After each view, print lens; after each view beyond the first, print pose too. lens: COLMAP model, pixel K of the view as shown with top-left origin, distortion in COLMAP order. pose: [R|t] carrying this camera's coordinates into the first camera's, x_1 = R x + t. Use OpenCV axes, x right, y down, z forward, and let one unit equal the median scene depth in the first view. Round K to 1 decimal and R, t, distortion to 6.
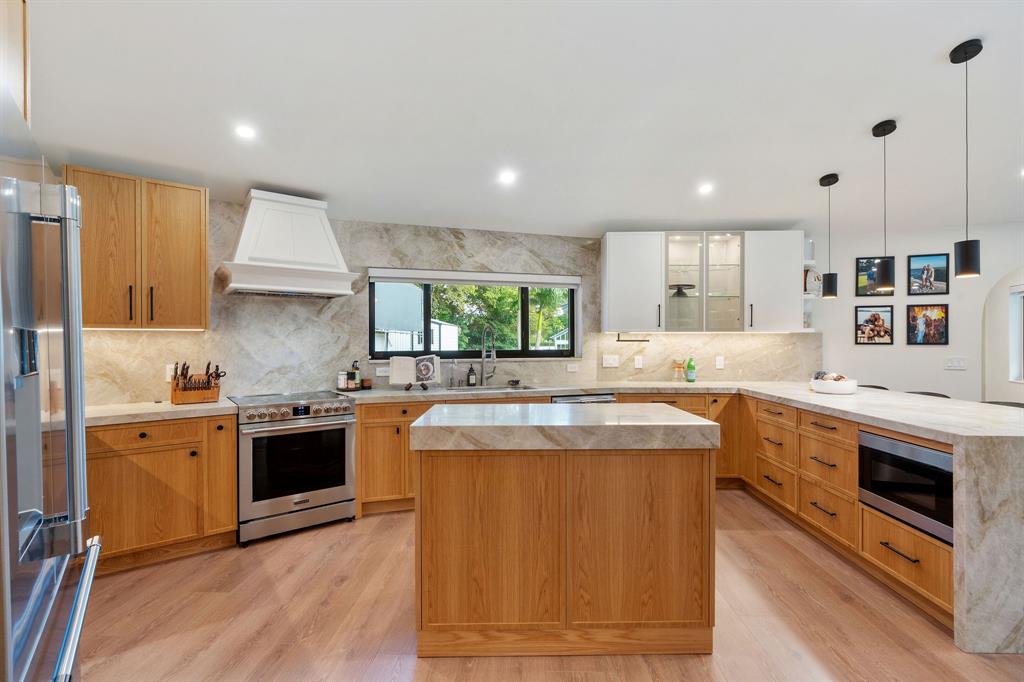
lens RADIAL K [[456.9, 0, 507.9], [0, 456.9, 341.8], [0, 0, 1]] dist [0.000530, 0.000076]
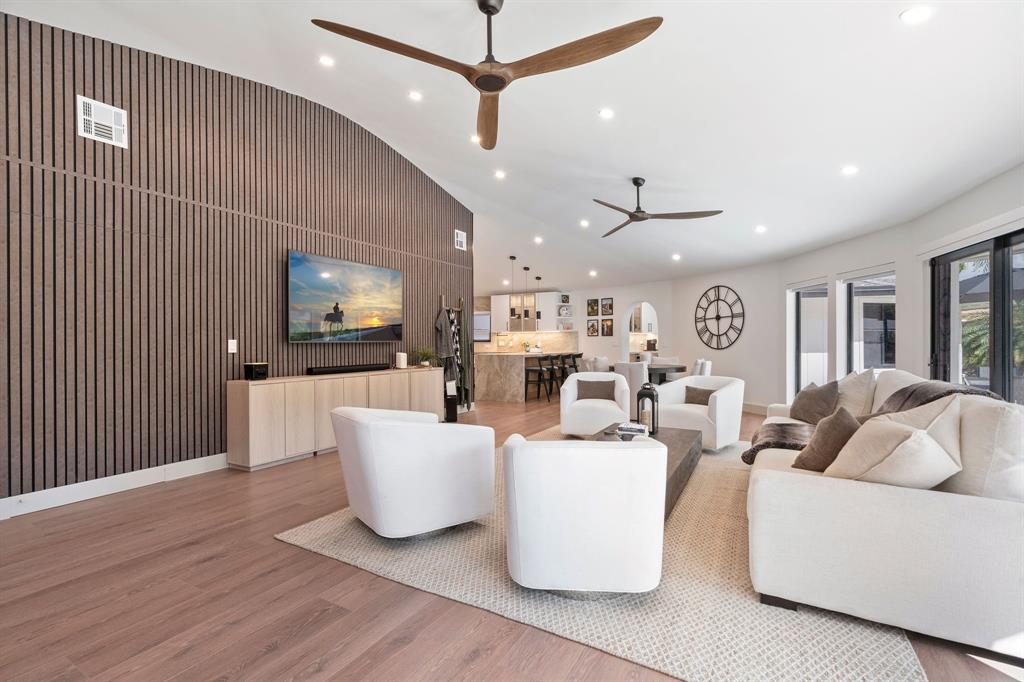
lens RADIAL K [[456.9, 0, 512.1], [0, 456.9, 342.6], [0, 0, 1]] dist [0.000530, 0.000076]
pose [[0.902651, -0.002973, -0.430364, 1.478019], [0.002835, 0.999996, -0.000963, 0.042200], [0.430365, -0.000351, 0.902655, -1.363087]]
